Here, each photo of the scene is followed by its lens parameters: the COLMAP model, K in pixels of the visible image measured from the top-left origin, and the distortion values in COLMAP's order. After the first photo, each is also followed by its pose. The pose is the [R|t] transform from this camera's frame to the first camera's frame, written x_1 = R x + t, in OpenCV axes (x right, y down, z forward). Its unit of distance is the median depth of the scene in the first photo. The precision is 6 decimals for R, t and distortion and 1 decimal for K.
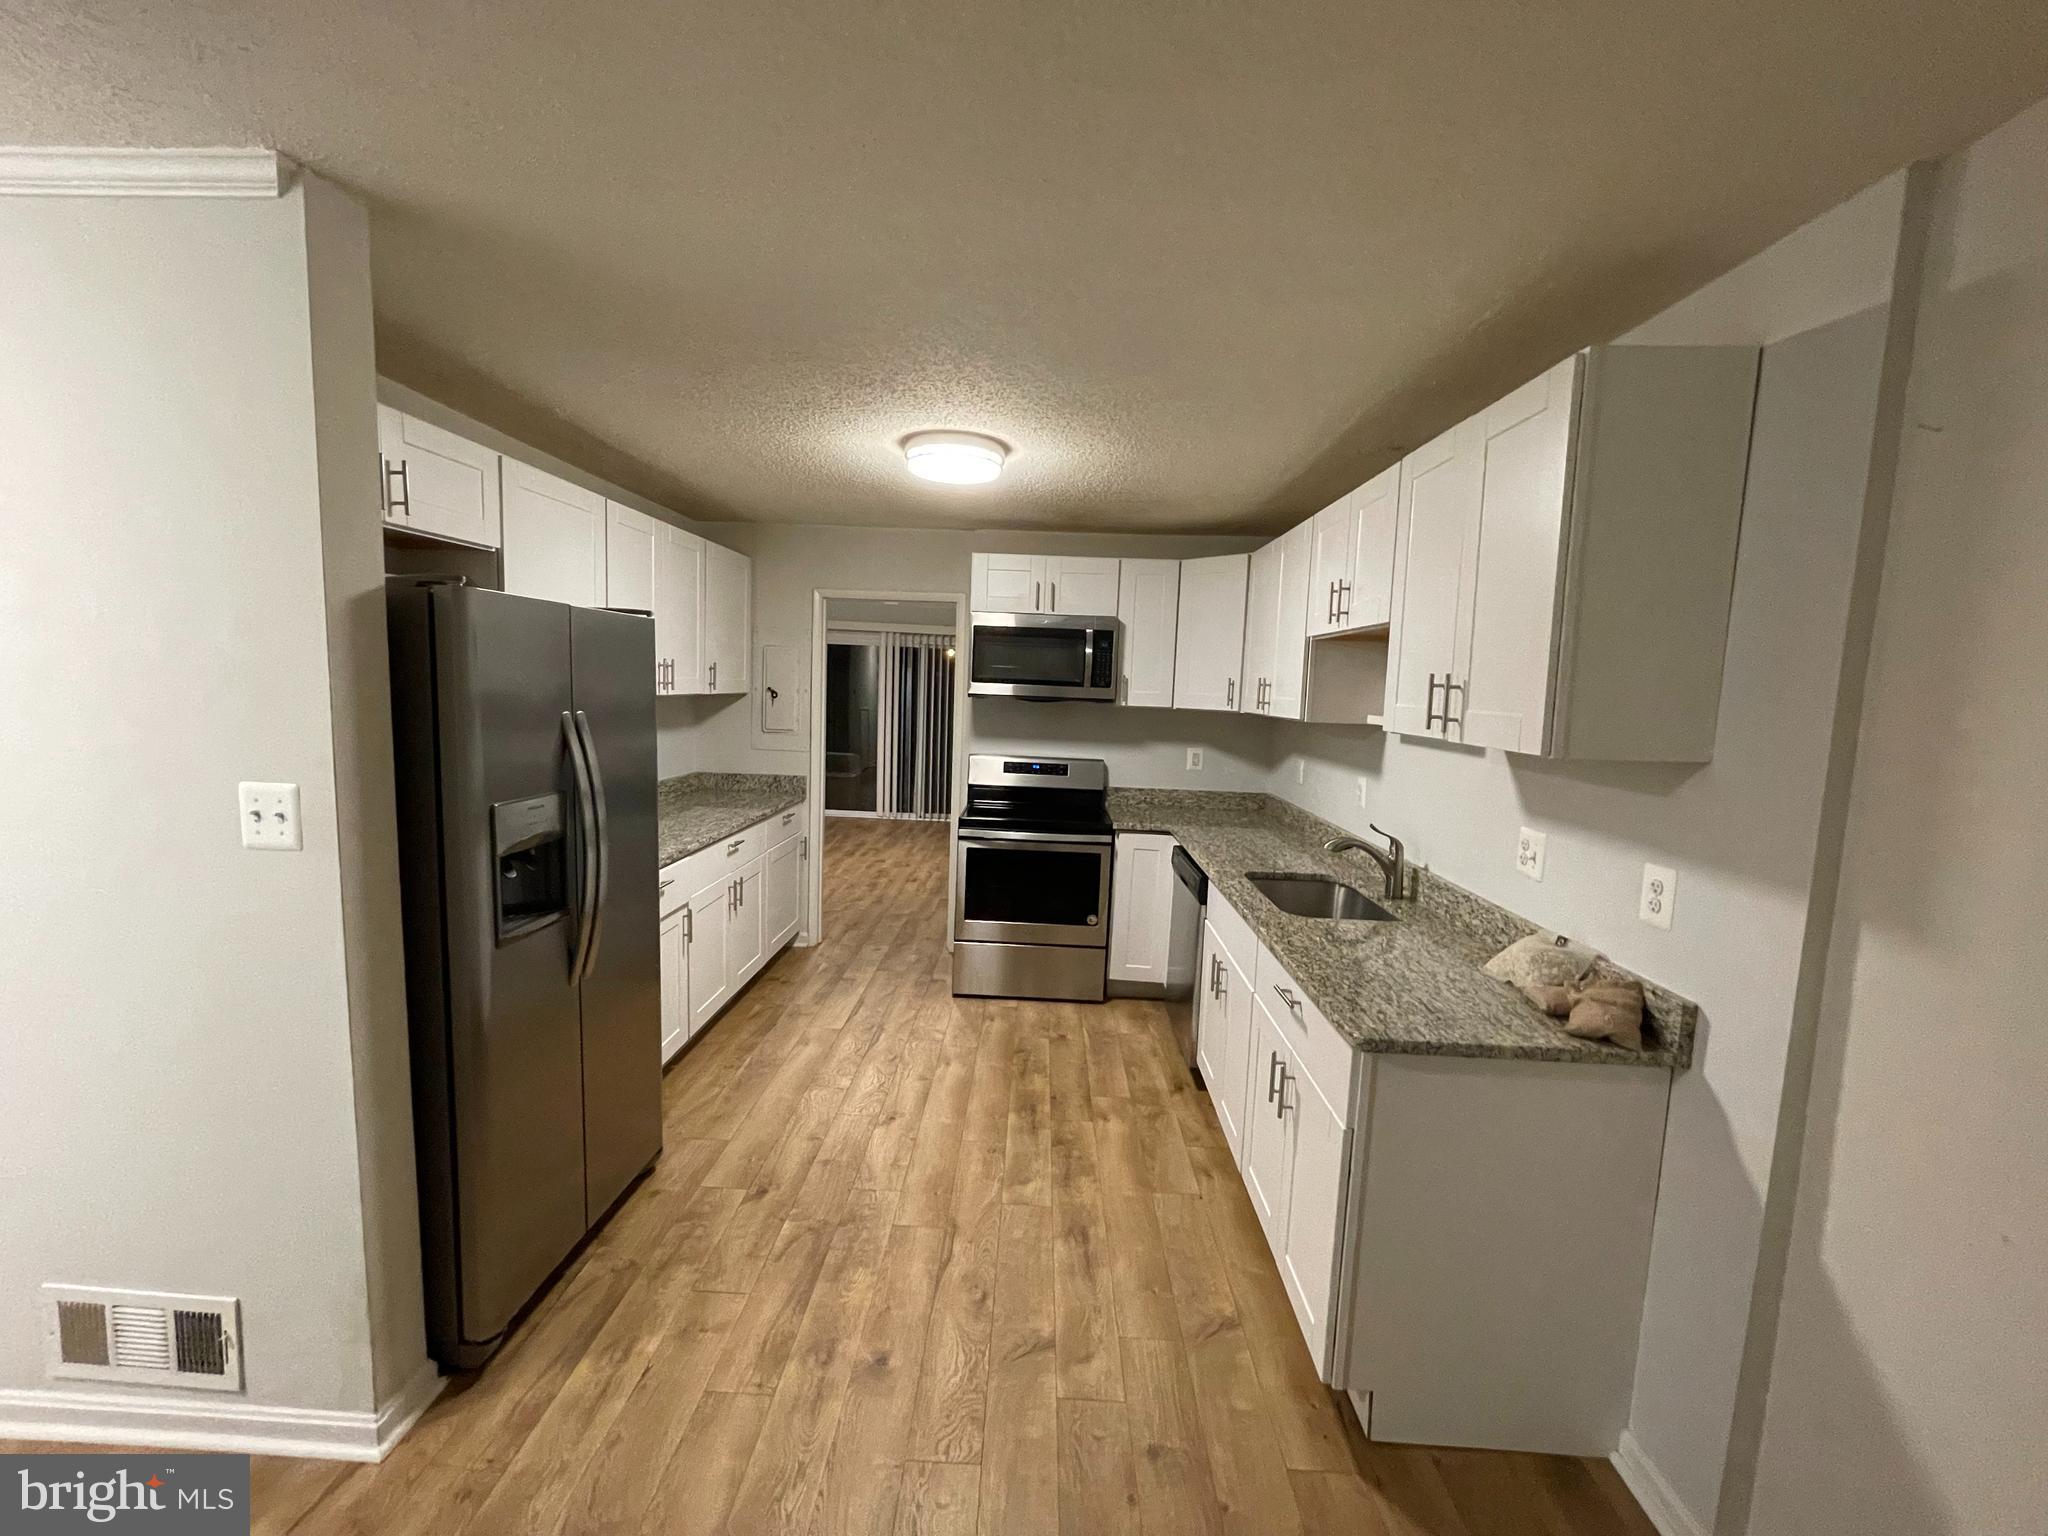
lens RADIAL K [[831.3, 0, 1015.4], [0, 831.3, 768.4], [0, 0, 1]] dist [-0.001083, 0.000269]
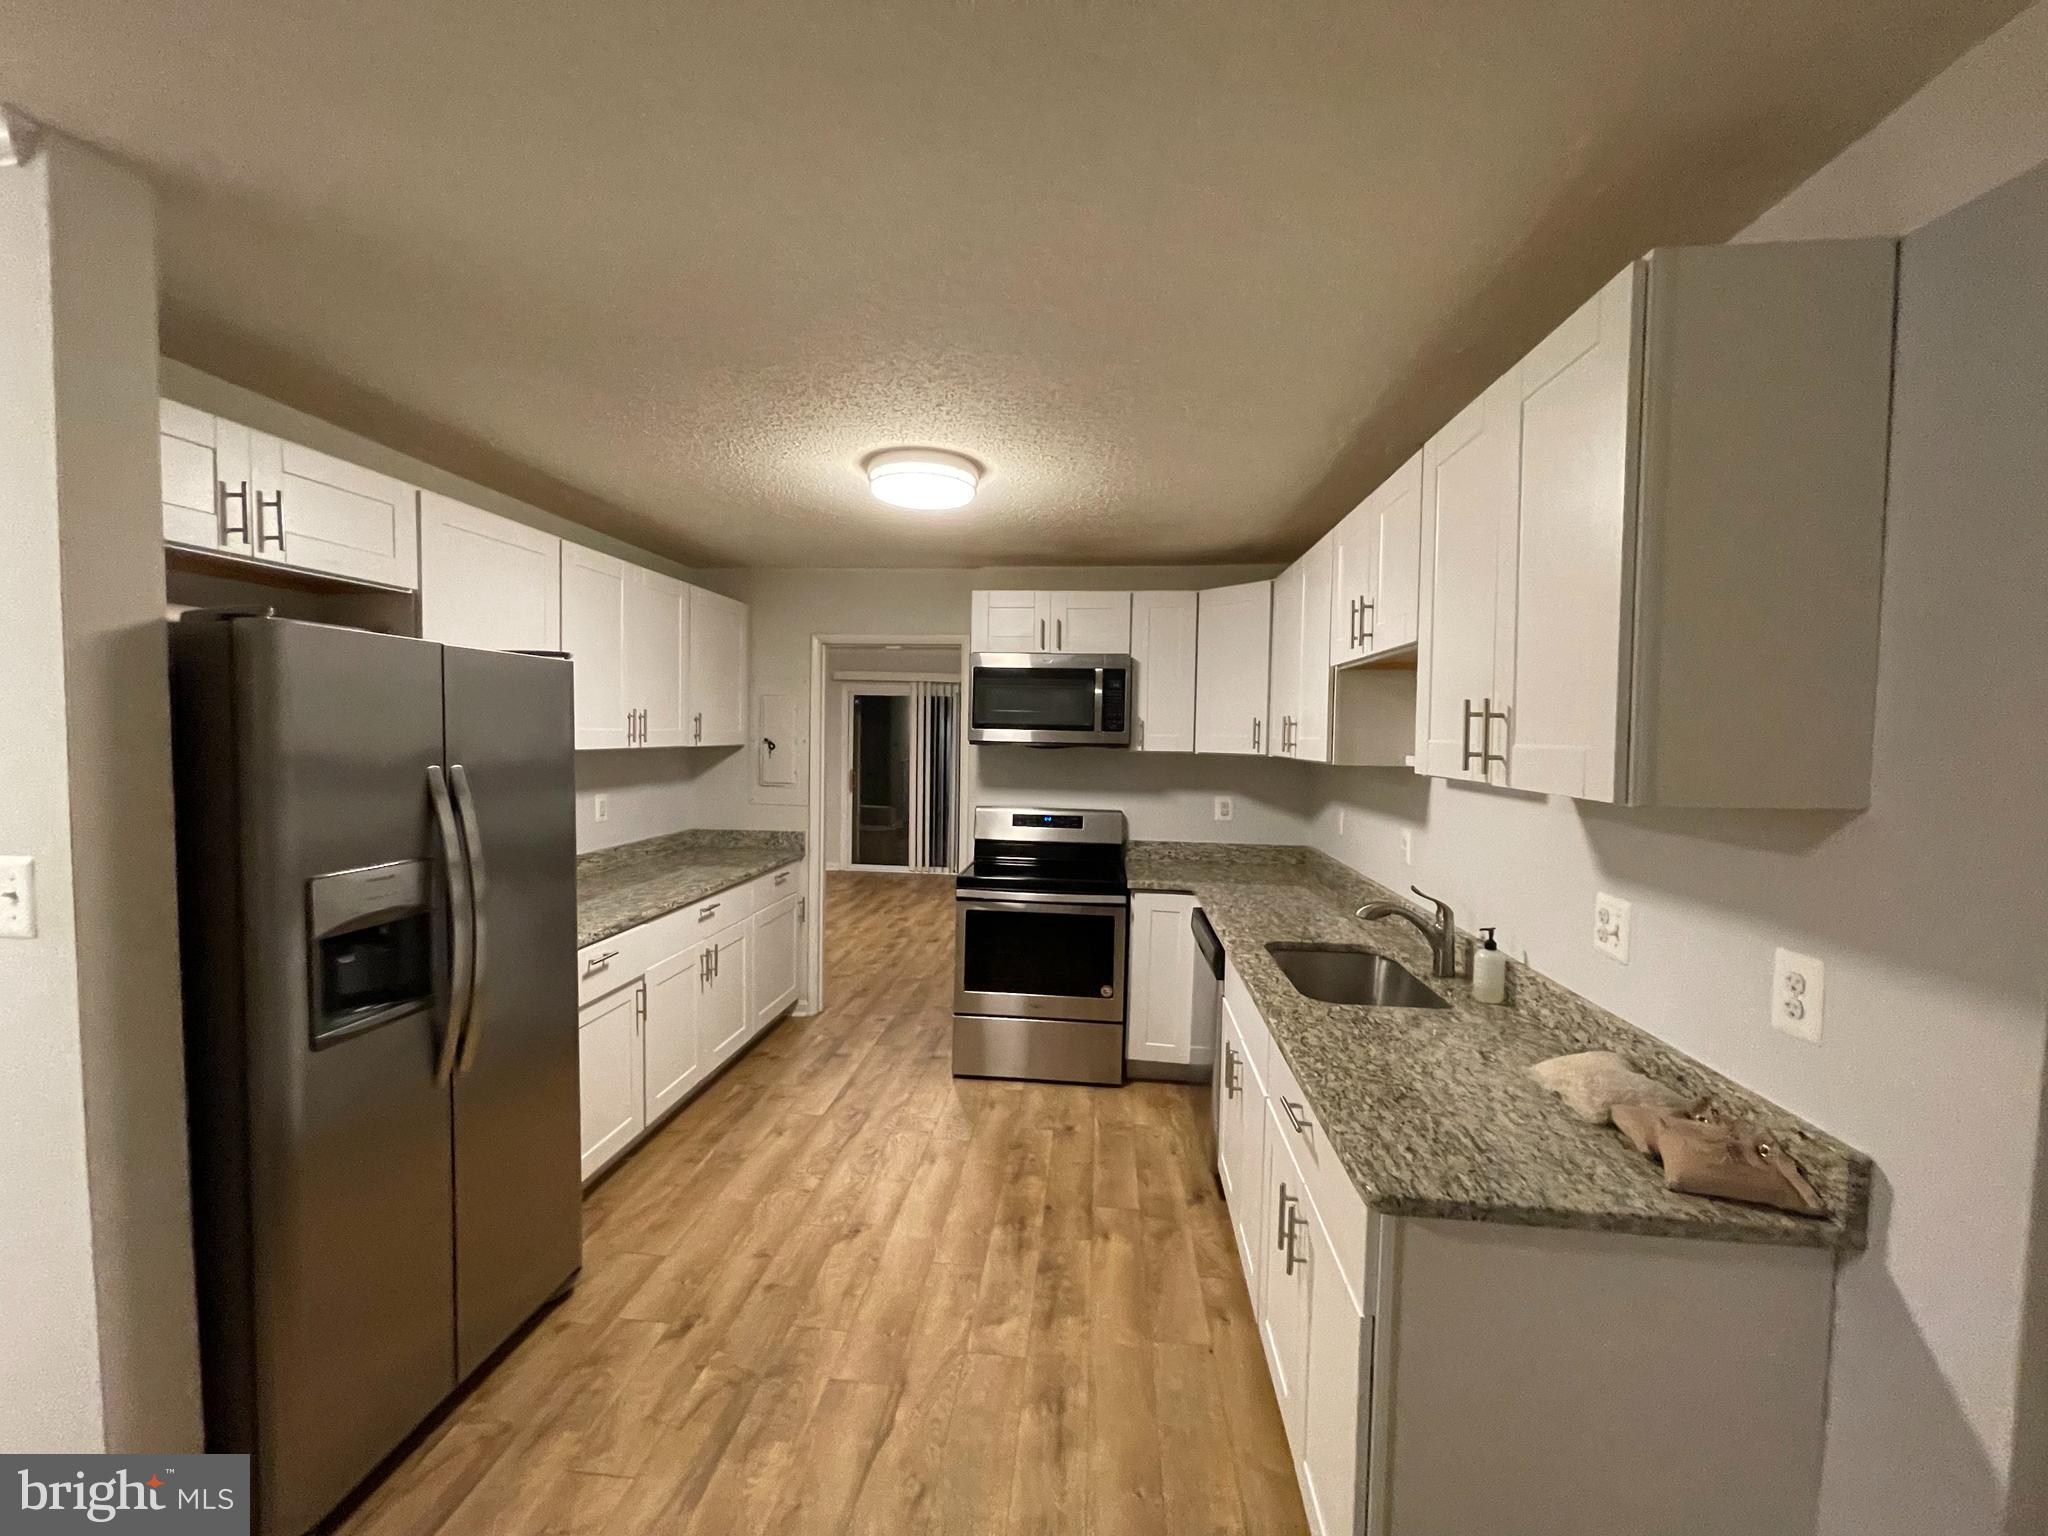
lens RADIAL K [[831.3, 0, 1013.7], [0, 831.3, 768.3], [0, 0, 1]] dist [-0.001083, 0.000269]
pose [[0.997139, -0.016171, -0.073834, 0.086055], [0.011659, 0.998061, -0.061146, -0.003942], [0.074679, 0.060111, 0.995394, 0.124443]]
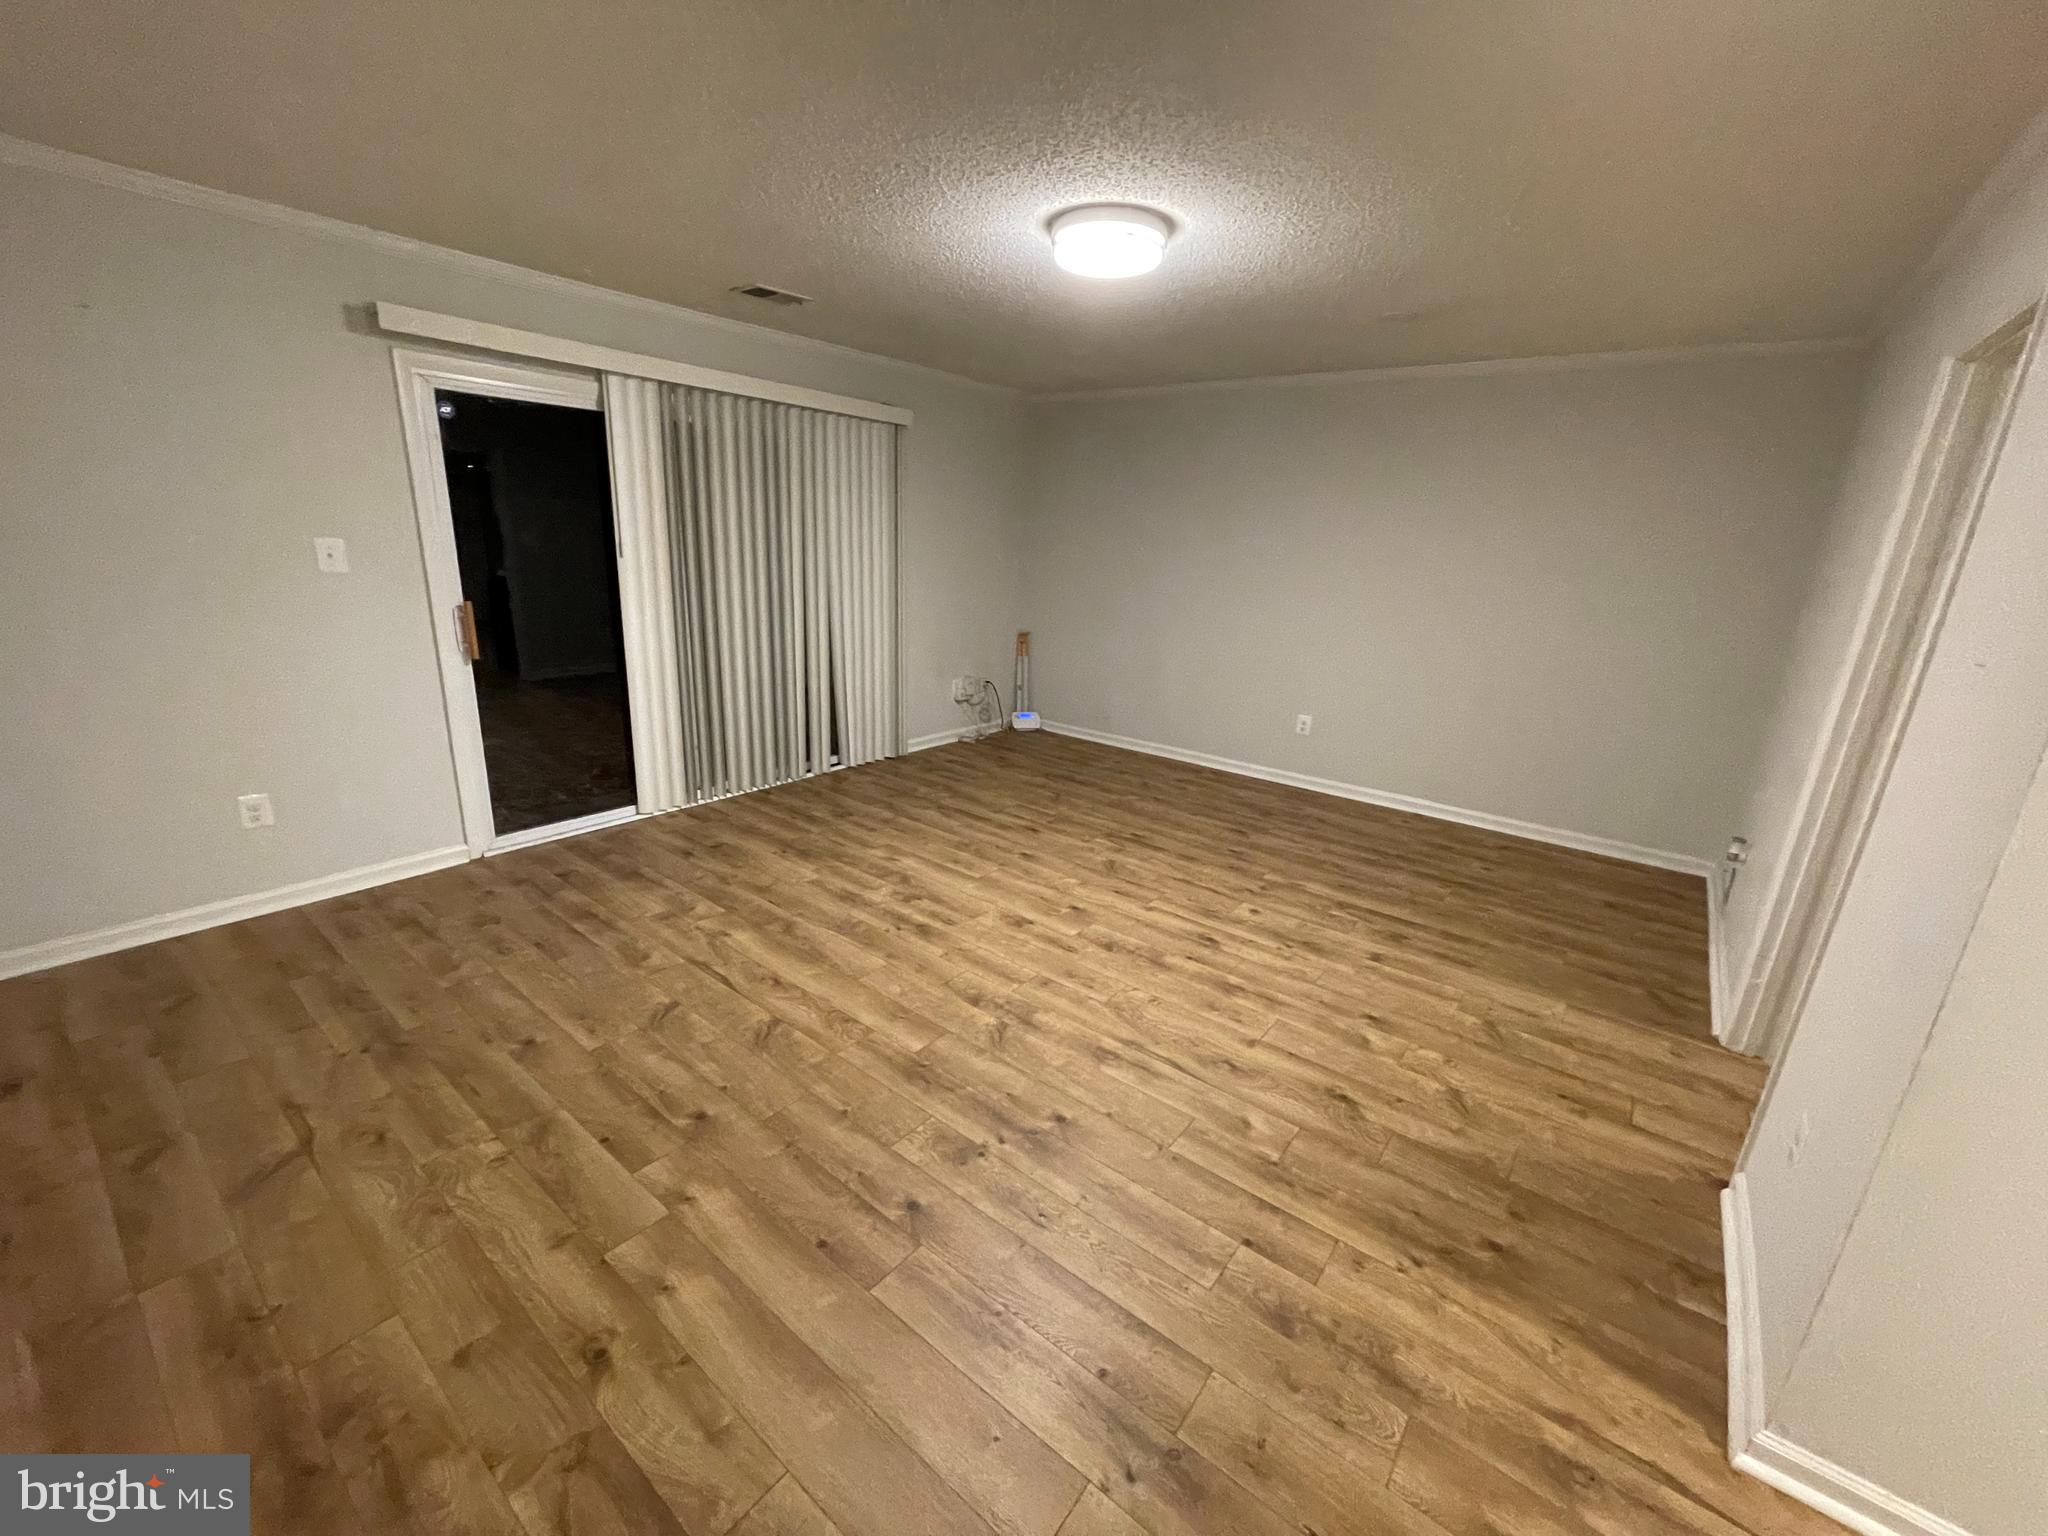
lens RADIAL K [[831.3, 0, 1011.6], [0, 831.3, 768.6], [0, 0, 1]] dist [-0.001083, 0.000269]
pose [[0.596927, -0.232497, 0.767869, -1.197487], [0.061009, 0.967473, 0.245506, -0.200646], [-0.799972, -0.099702, 0.591696, 1.775425]]
